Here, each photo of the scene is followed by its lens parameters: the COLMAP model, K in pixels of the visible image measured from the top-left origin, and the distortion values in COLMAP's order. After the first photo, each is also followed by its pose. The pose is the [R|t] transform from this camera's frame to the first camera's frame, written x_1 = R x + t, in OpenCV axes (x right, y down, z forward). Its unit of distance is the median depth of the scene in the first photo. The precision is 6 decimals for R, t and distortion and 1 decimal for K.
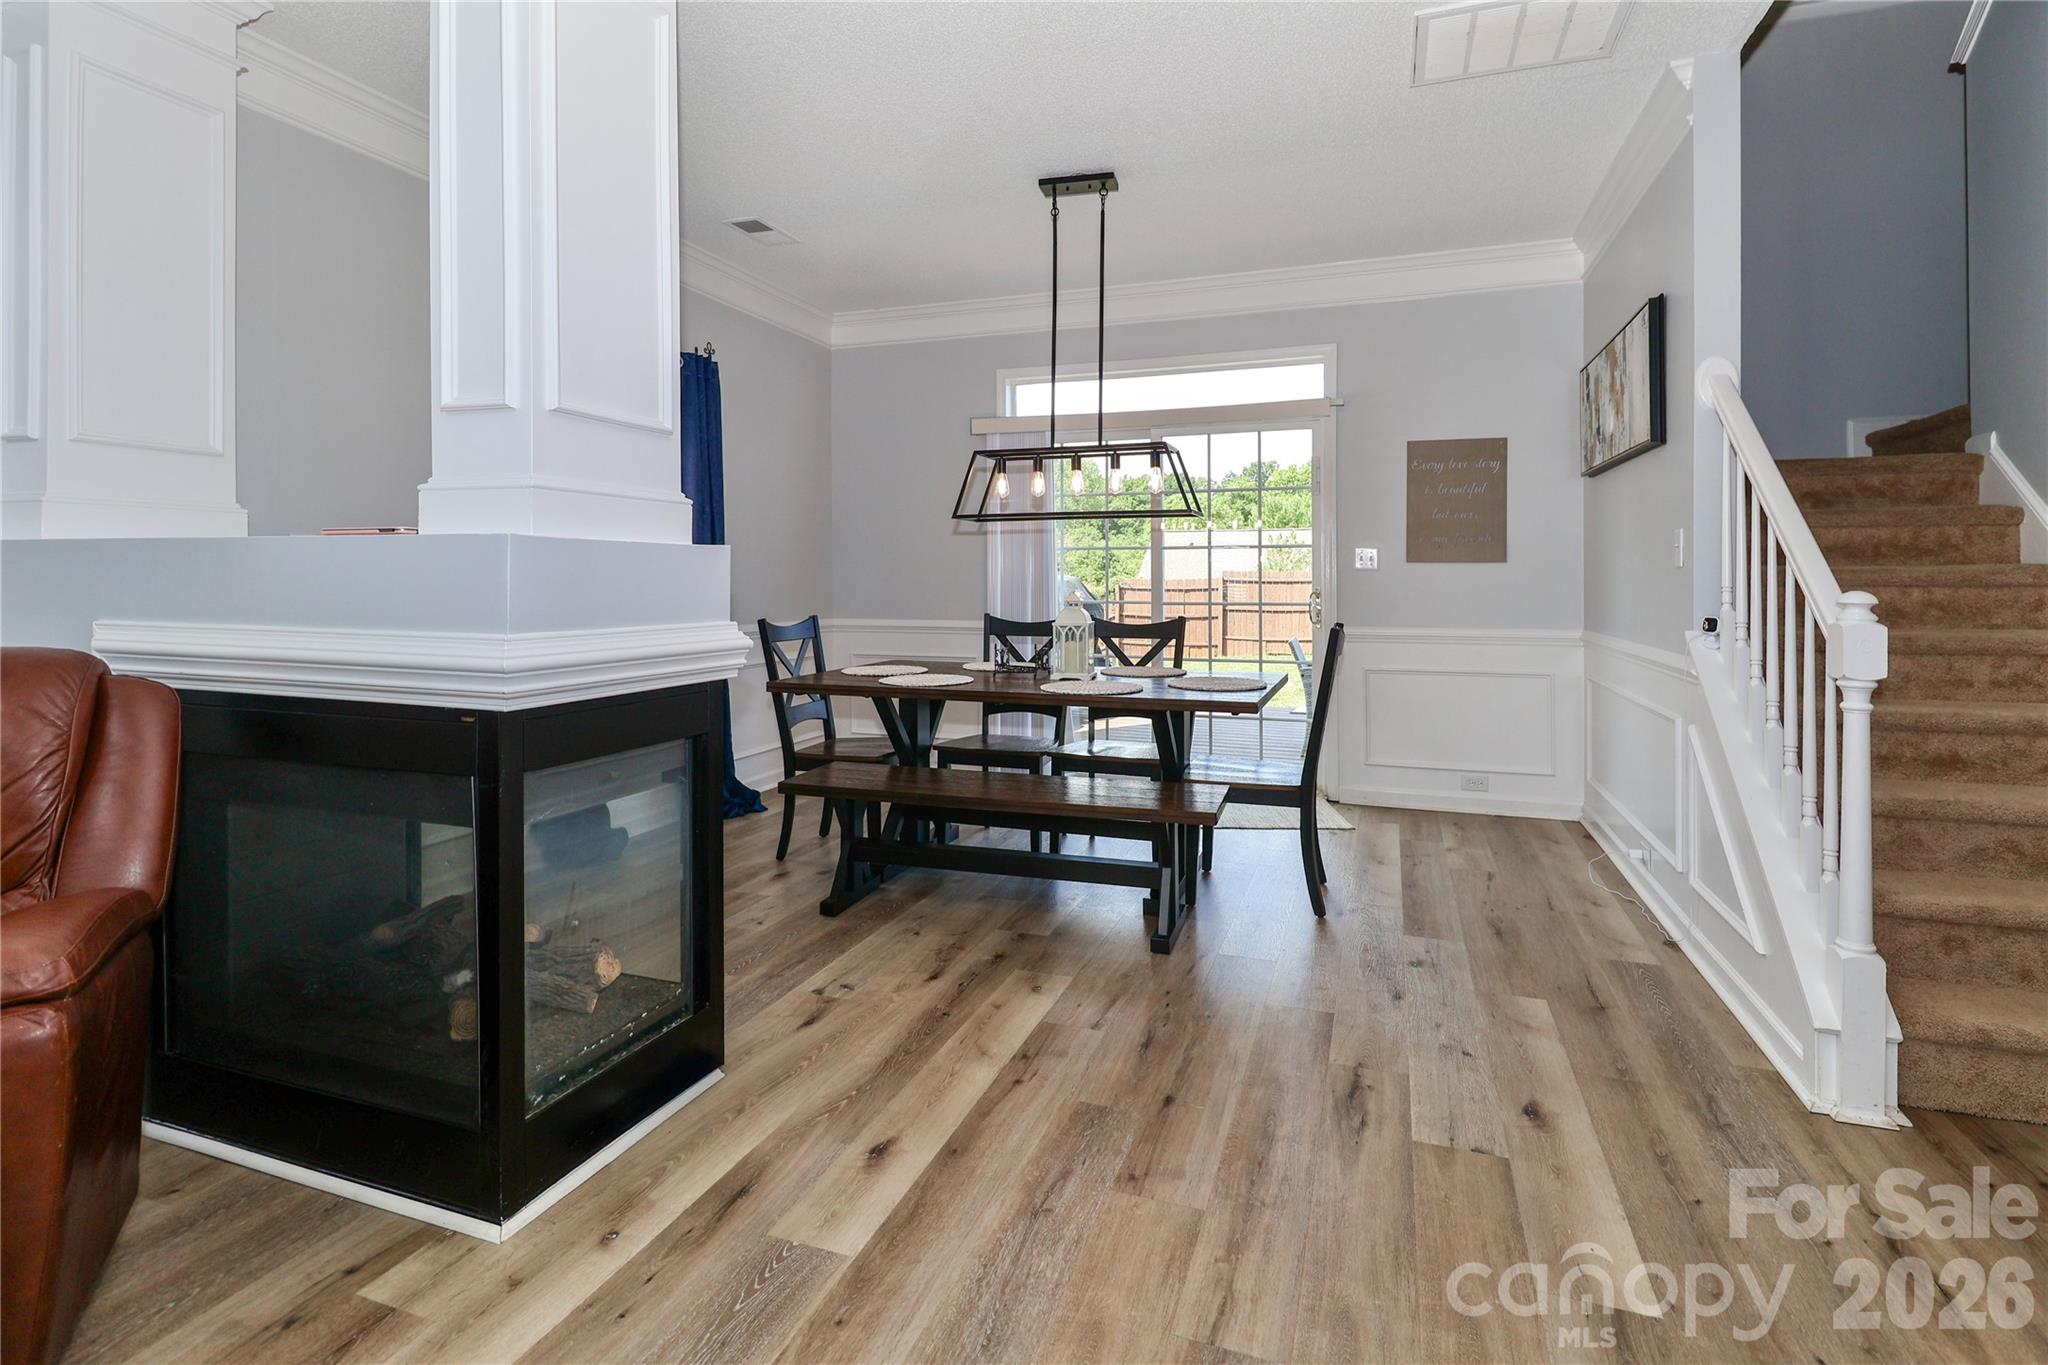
lens RADIAL K [[978.7, 0, 1045.7], [0, 978.7, 575.9], [0, 0, 1]] dist [-0.013727, -0.000300]
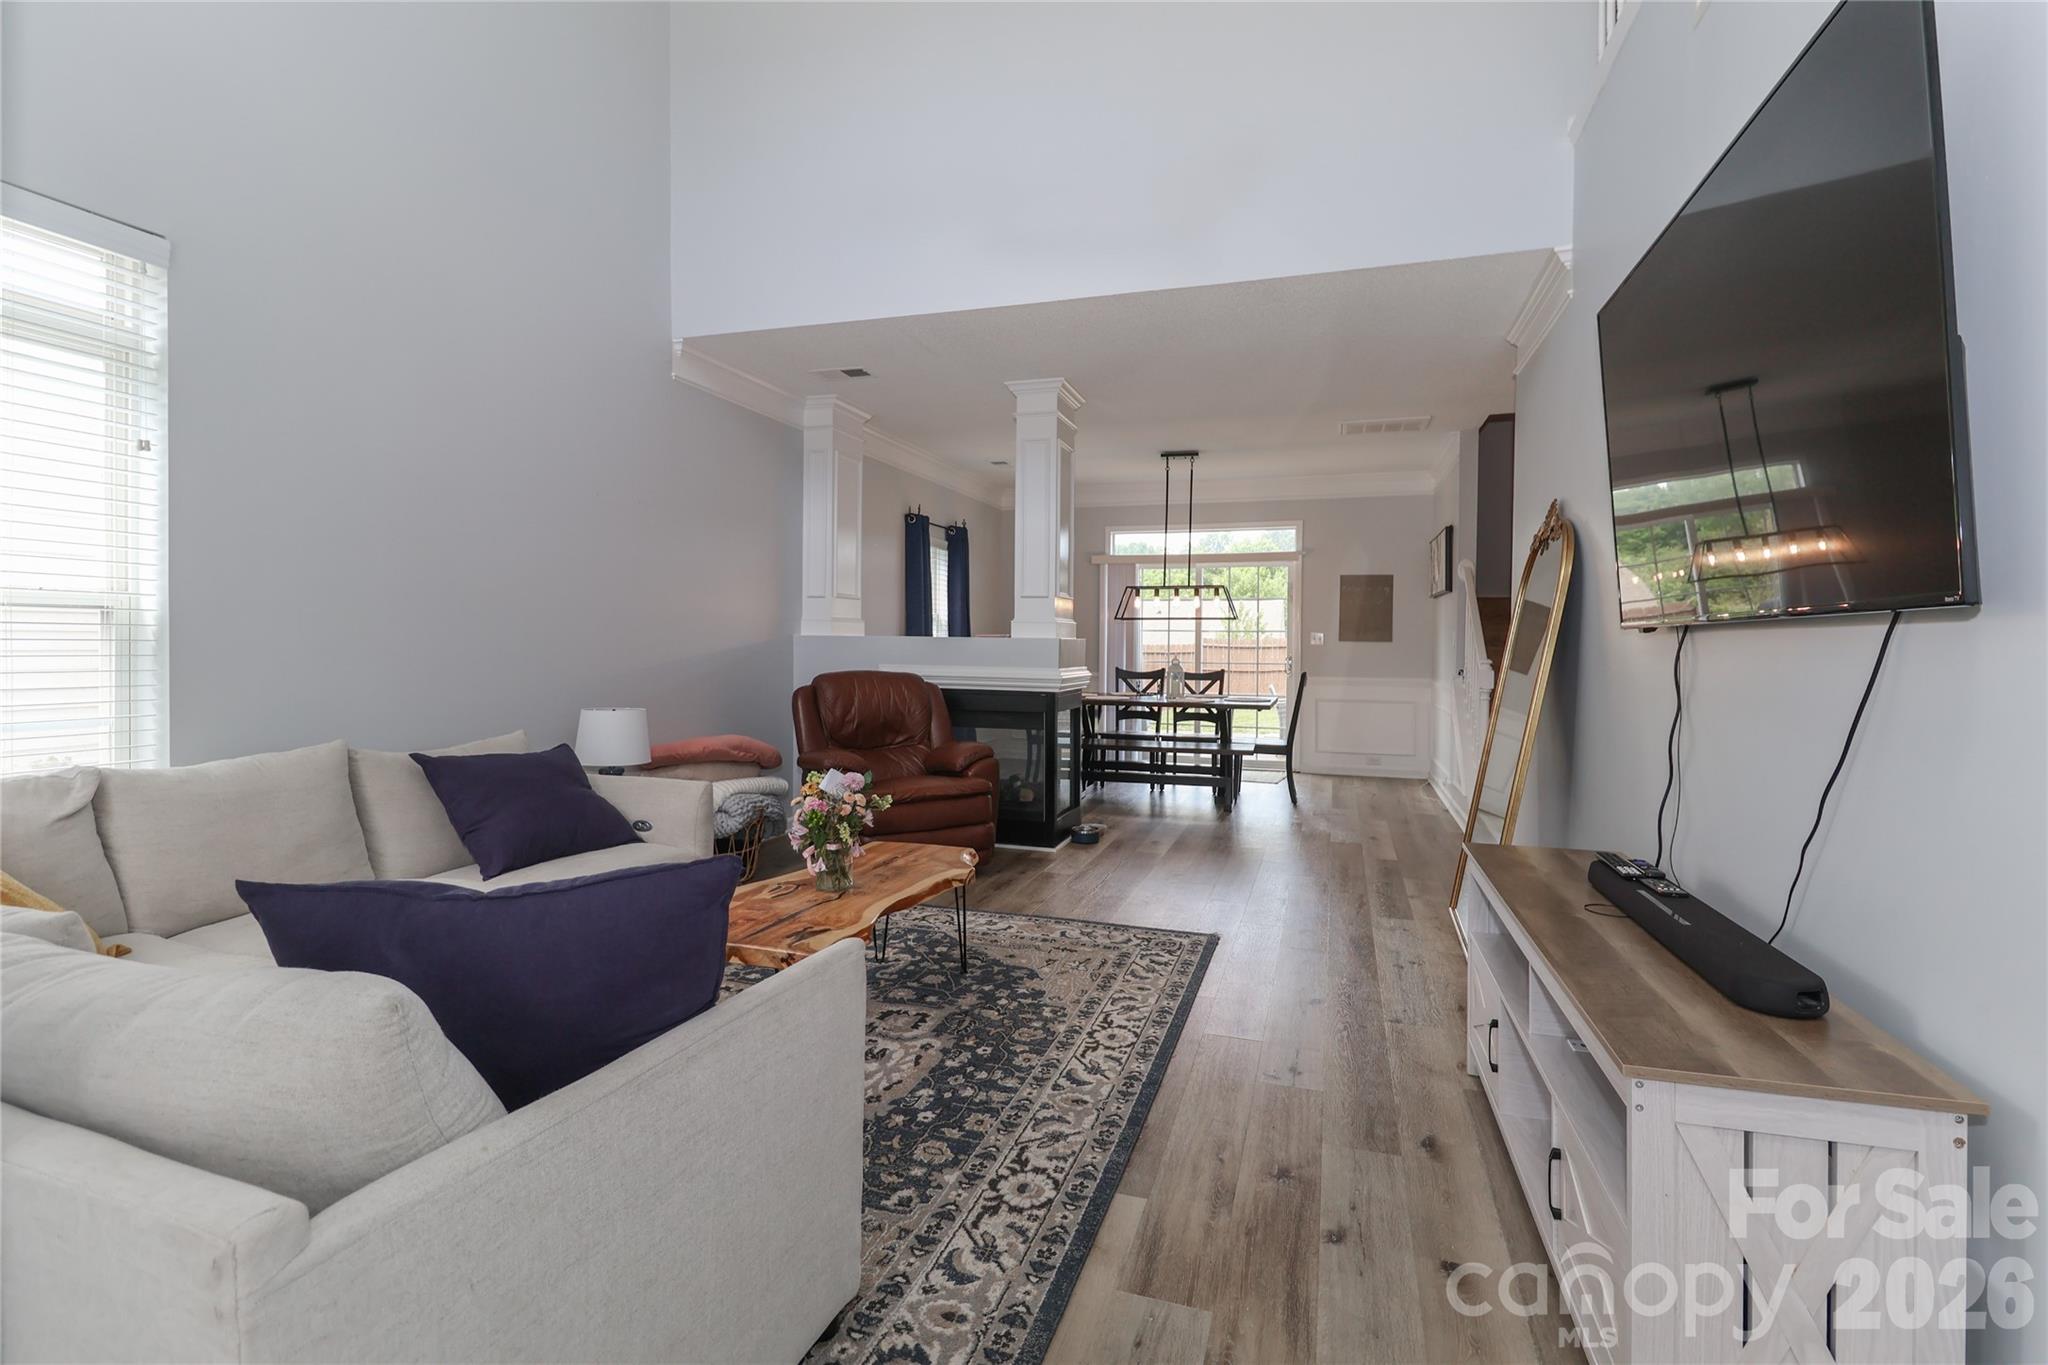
lens RADIAL K [[983.2, 0, 1015.4], [0, 983.2, 653.5], [0, 0, 1]] dist [0.002093, 0.000304]
pose [[0.999807, 0.007712, 0.018054, -0.321885], [-0.008041, 0.999802, 0.018221, -0.022379], [-0.017910, -0.018363, 0.999671, -0.990363]]
